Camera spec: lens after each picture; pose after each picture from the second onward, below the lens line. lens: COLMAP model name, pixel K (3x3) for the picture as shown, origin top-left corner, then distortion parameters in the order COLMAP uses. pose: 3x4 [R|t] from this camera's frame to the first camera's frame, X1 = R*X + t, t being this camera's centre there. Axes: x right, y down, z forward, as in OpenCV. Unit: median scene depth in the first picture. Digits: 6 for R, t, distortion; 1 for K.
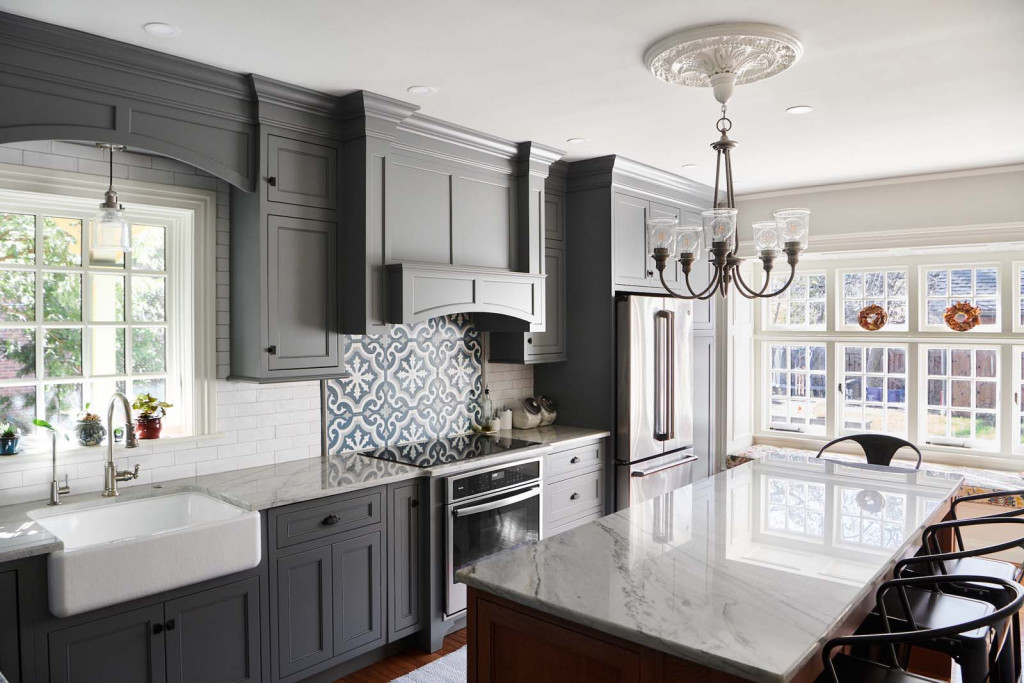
lens RADIAL K [[713.8, 0, 488.0], [0, 713.8, 330.3], [0, 0, 1]] dist [-0.040408, 0.034505]
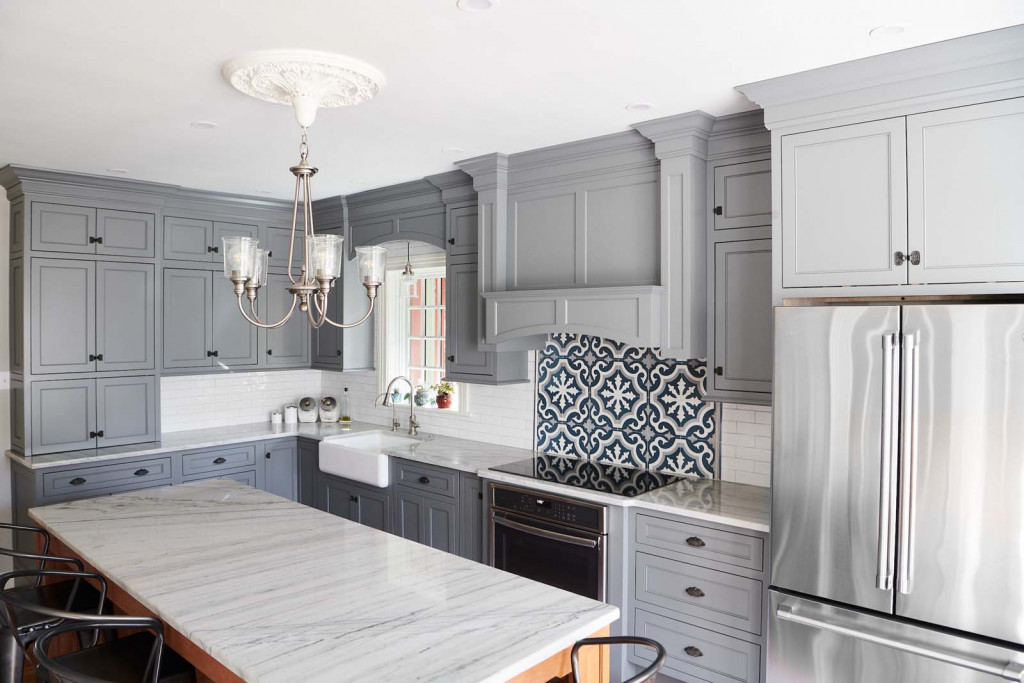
lens RADIAL K [[713.8, 0, 472.1], [0, 713.8, 330.0], [0, 0, 1]] dist [-0.040408, 0.034505]
pose [[-0.033329, 0.010536, -0.999389, 0.929108], [-0.011263, 0.999877, 0.010916, -0.037716], [0.999381, 0.011620, -0.033206, 0.884632]]
